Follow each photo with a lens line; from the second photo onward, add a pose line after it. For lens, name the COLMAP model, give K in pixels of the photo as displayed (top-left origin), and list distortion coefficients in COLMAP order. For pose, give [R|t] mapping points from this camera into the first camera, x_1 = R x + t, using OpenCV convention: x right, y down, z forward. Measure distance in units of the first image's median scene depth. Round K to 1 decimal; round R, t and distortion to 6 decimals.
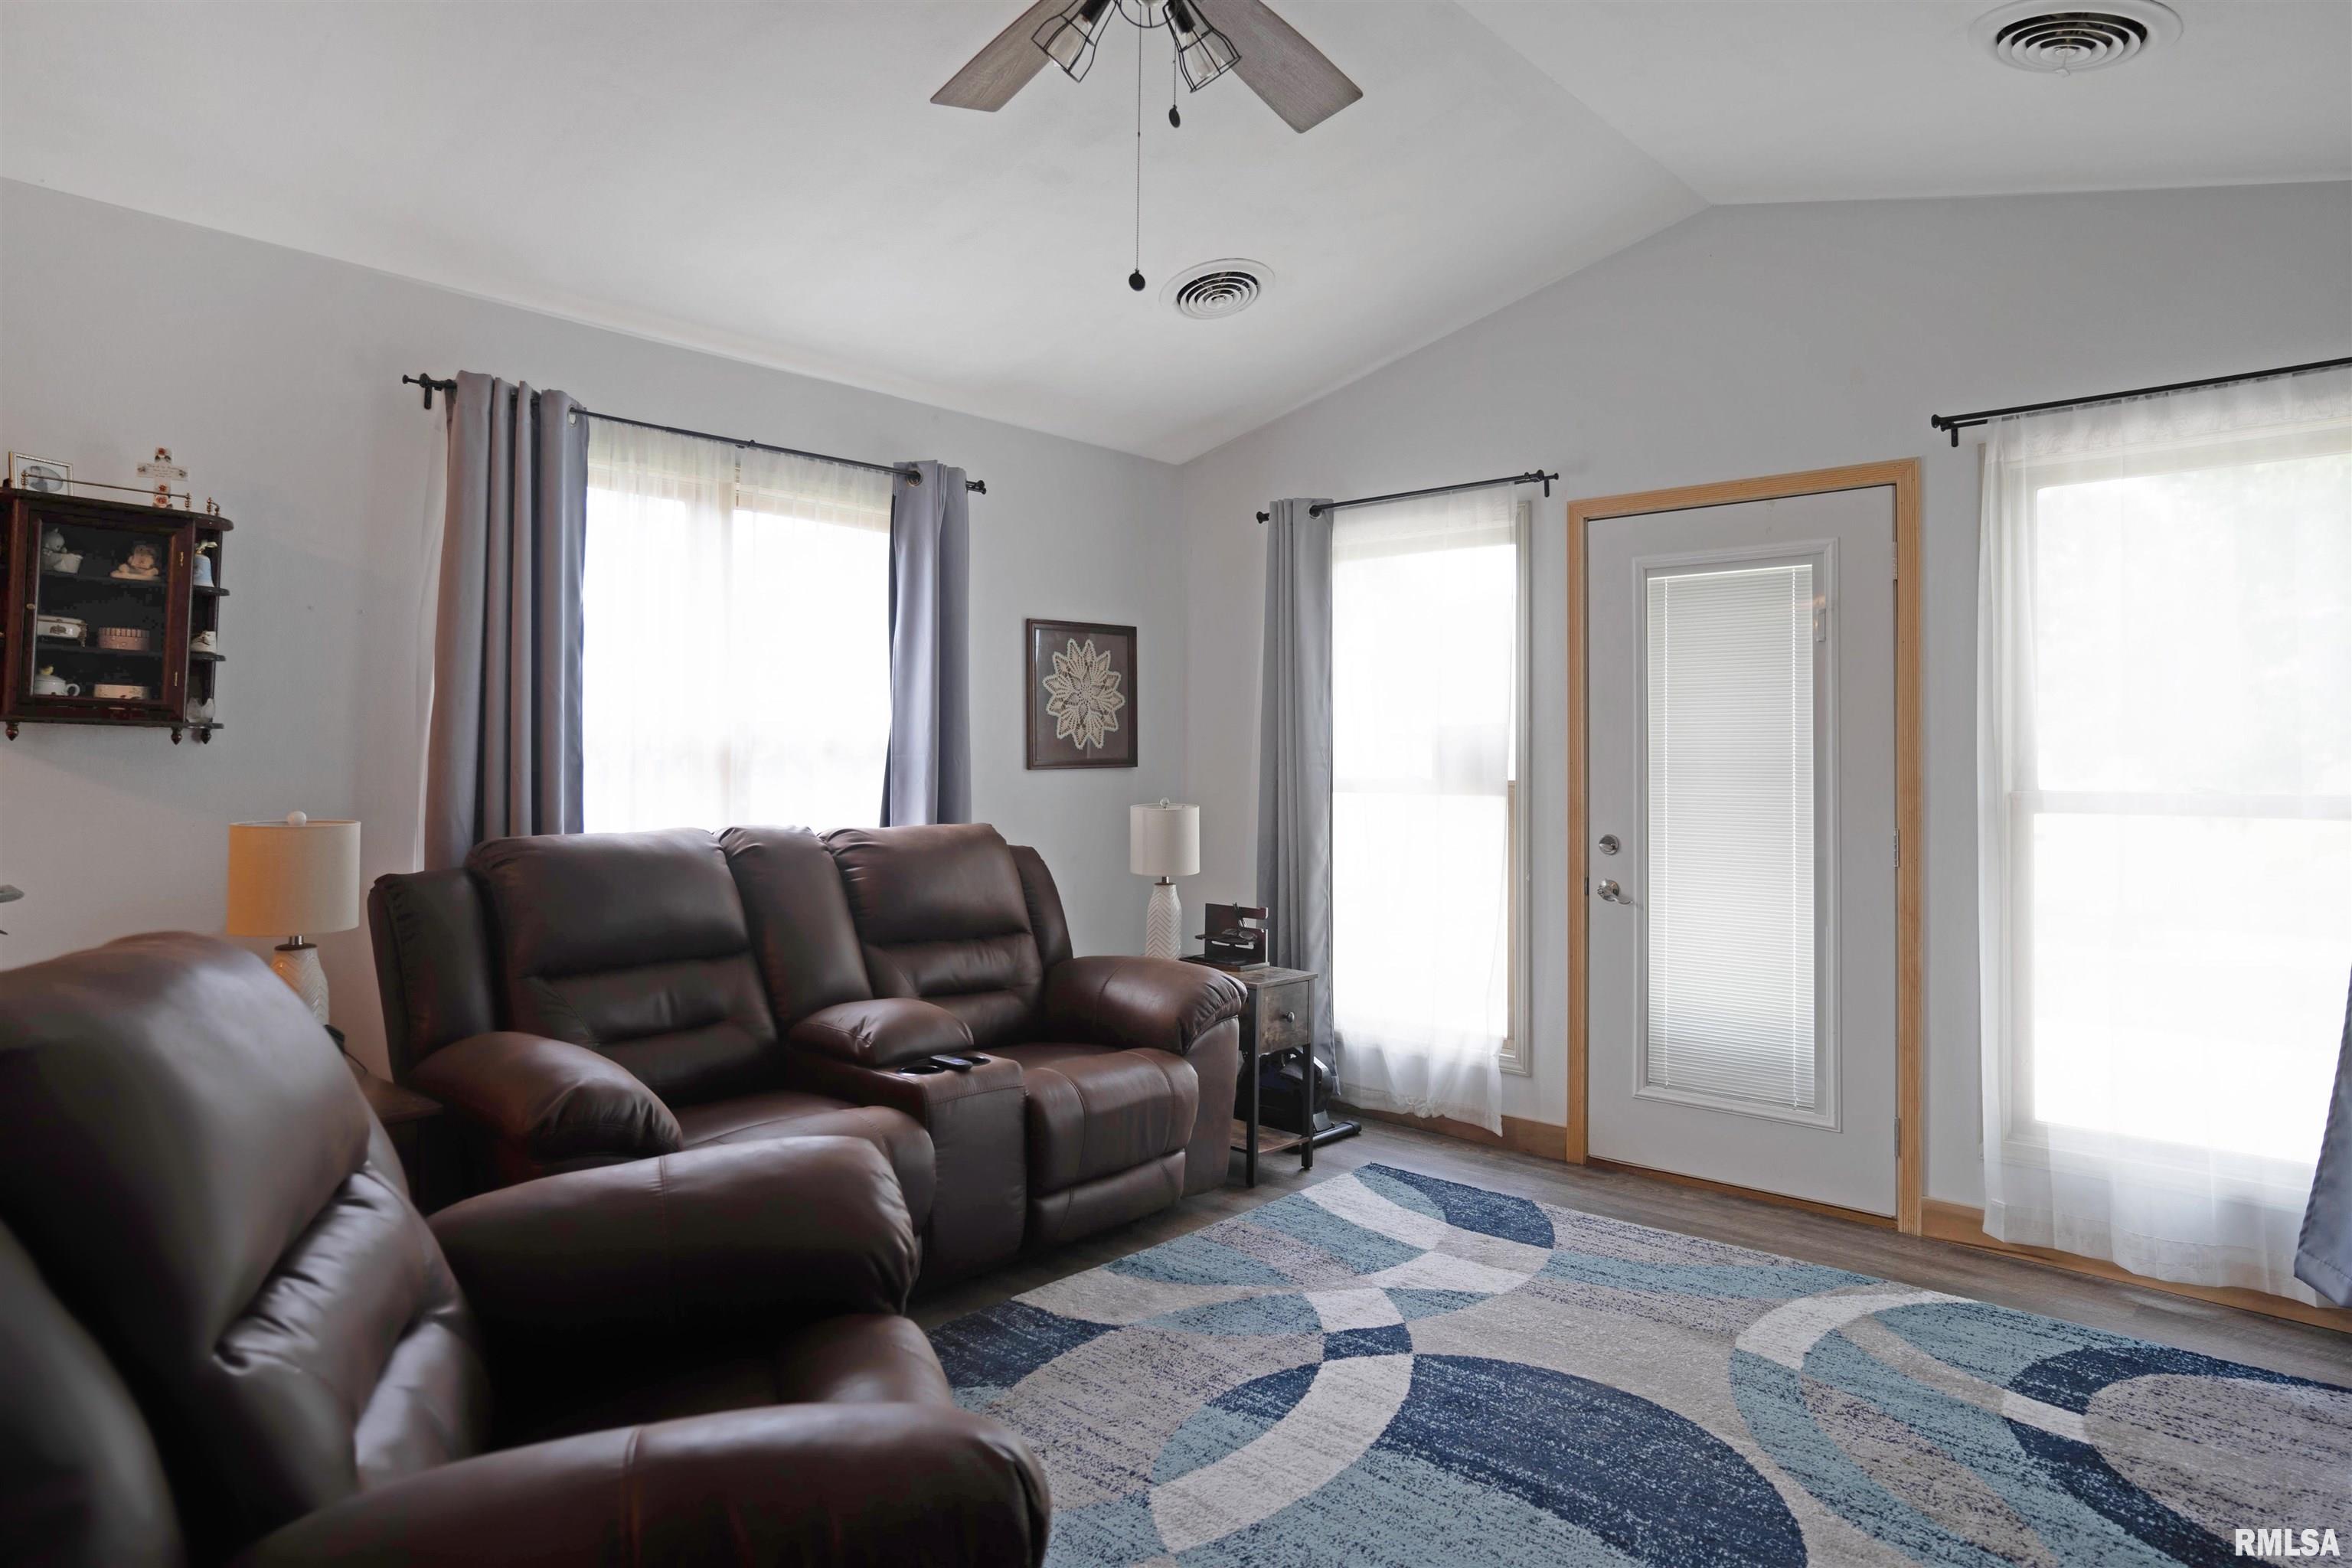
lens RADIAL K [[1371.5, 0, 1168.8], [0, 1371.5, 745.6], [0, 0, 1]] dist [-0.038971, 0.000192]
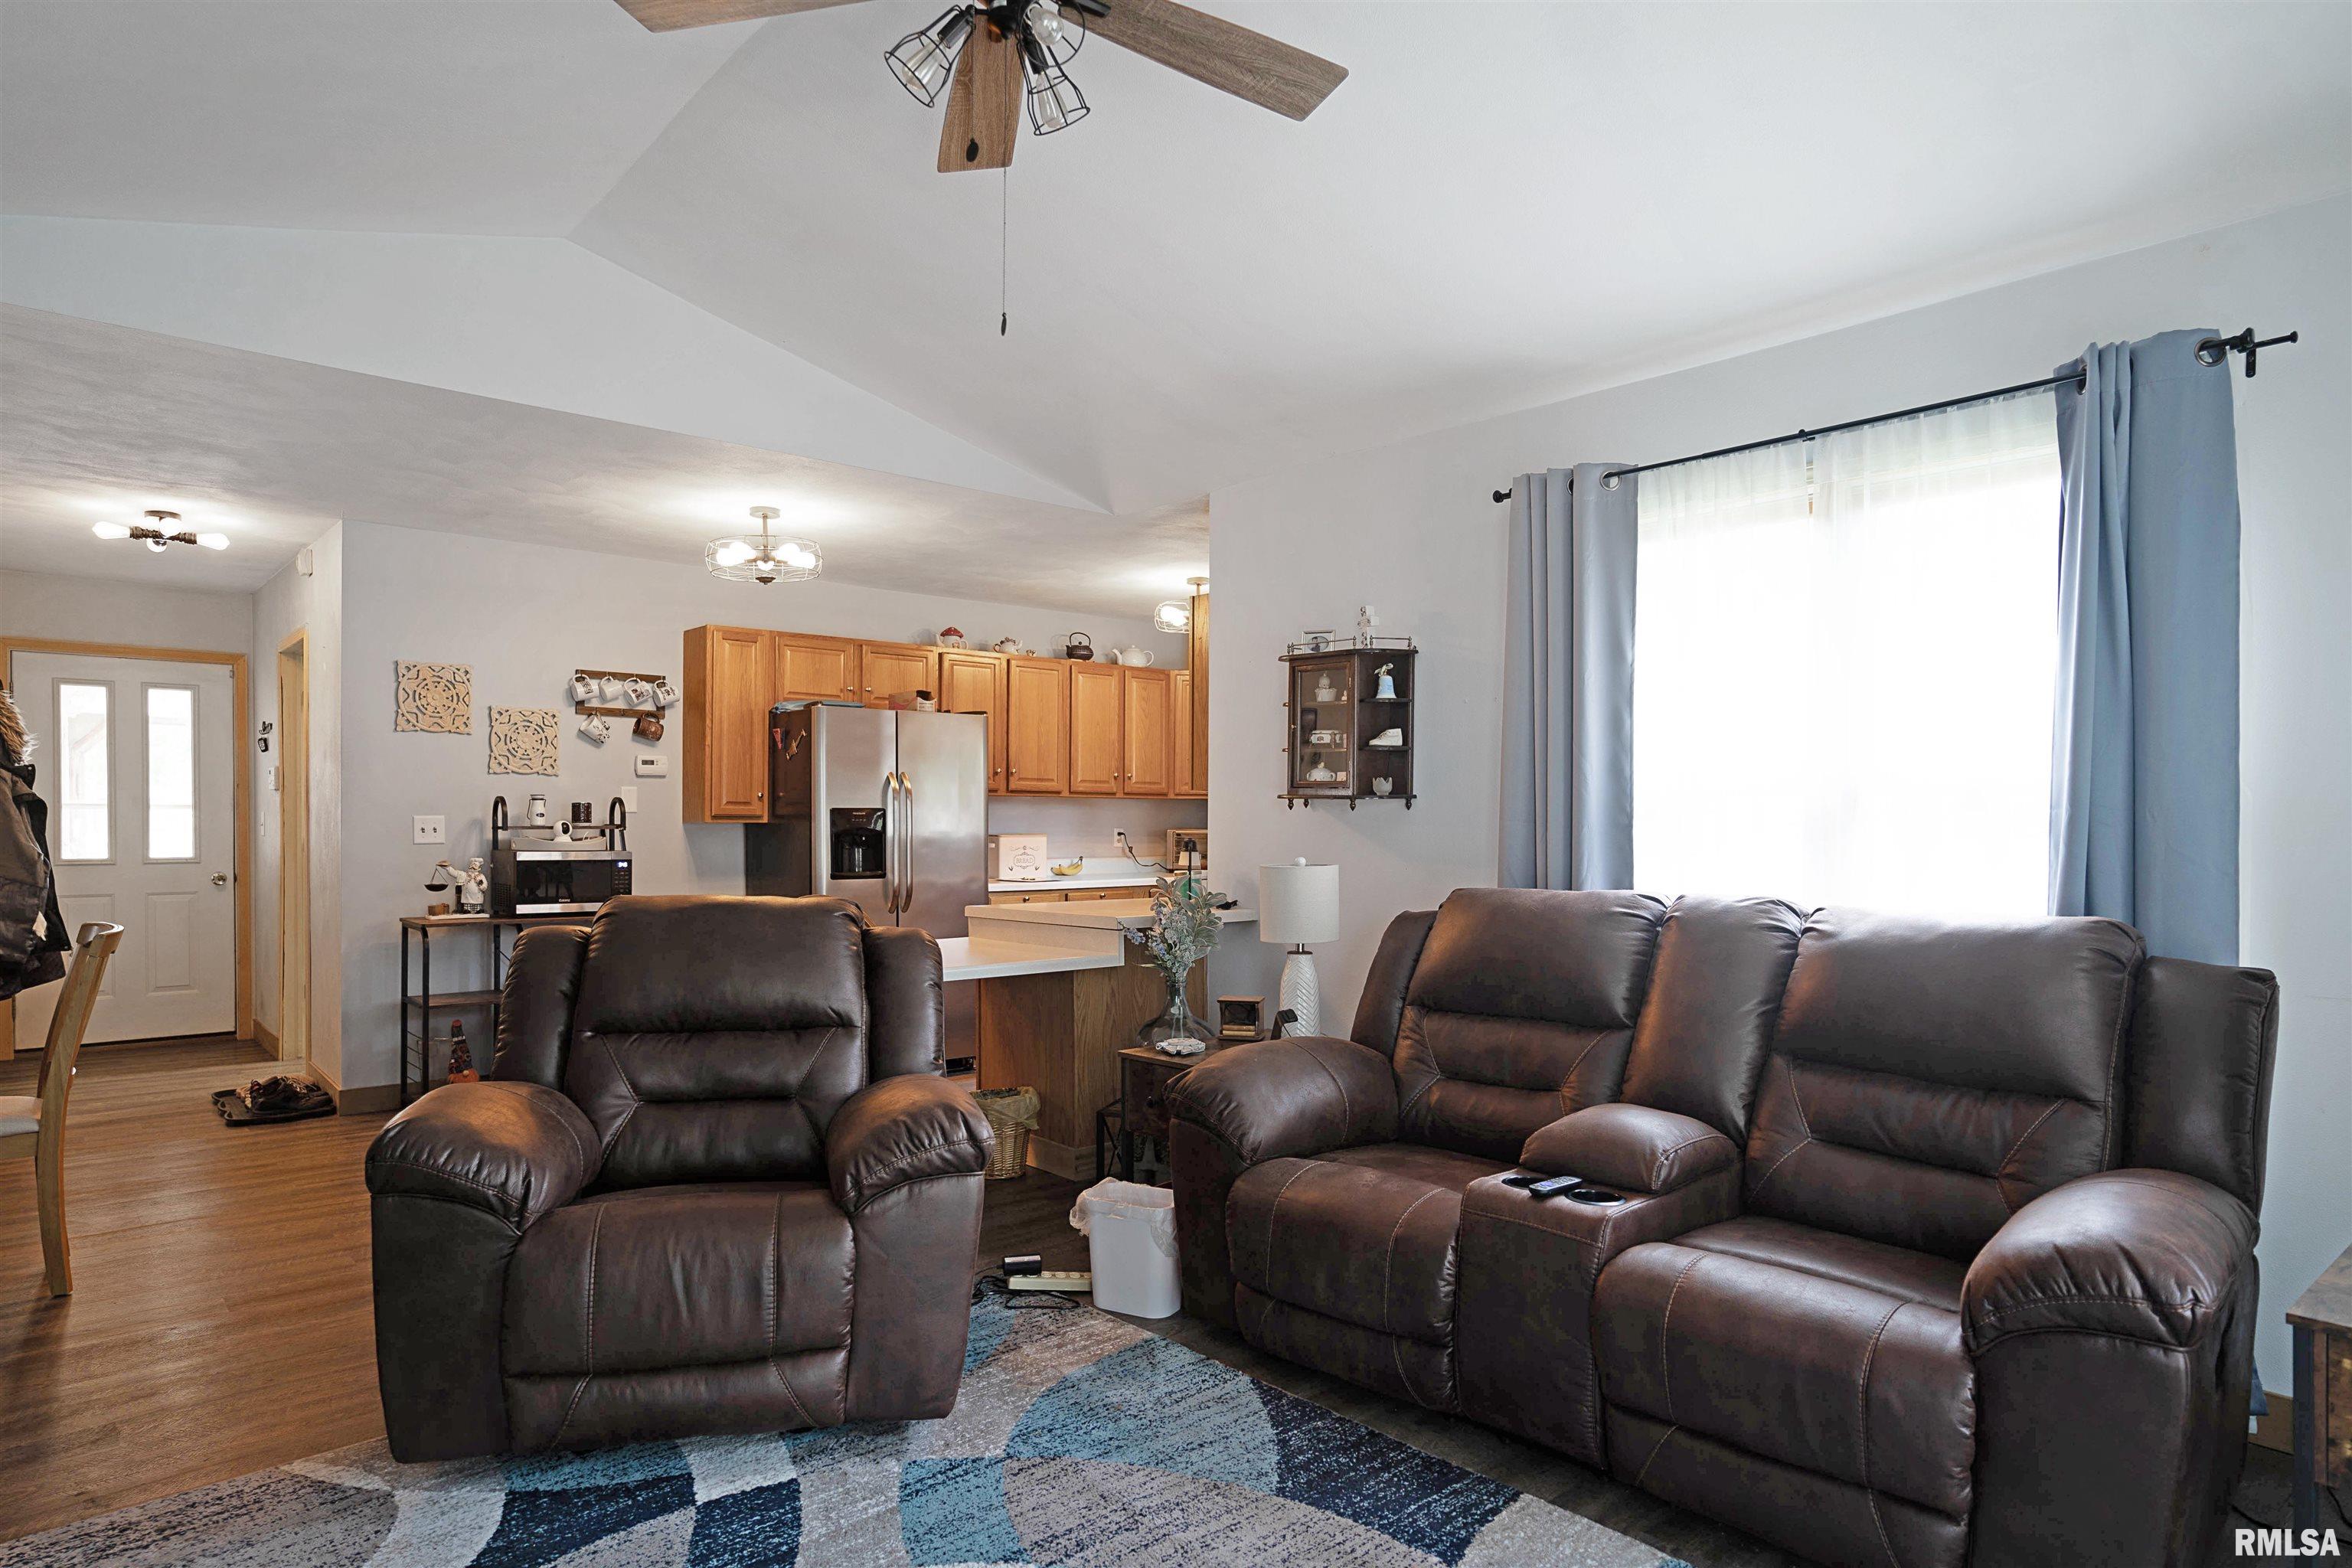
lens RADIAL K [[1380.9, 0, 1171.1], [0, 1380.9, 827.5], [0, 0, 1]] dist [-0.002873, 0.000123]
pose [[-0.110802, 0.004008, -0.993834, 0.733228], [0.016037, 0.999869, 0.002245, 0.009953], [0.993713, -0.015689, -0.110851, 0.919713]]
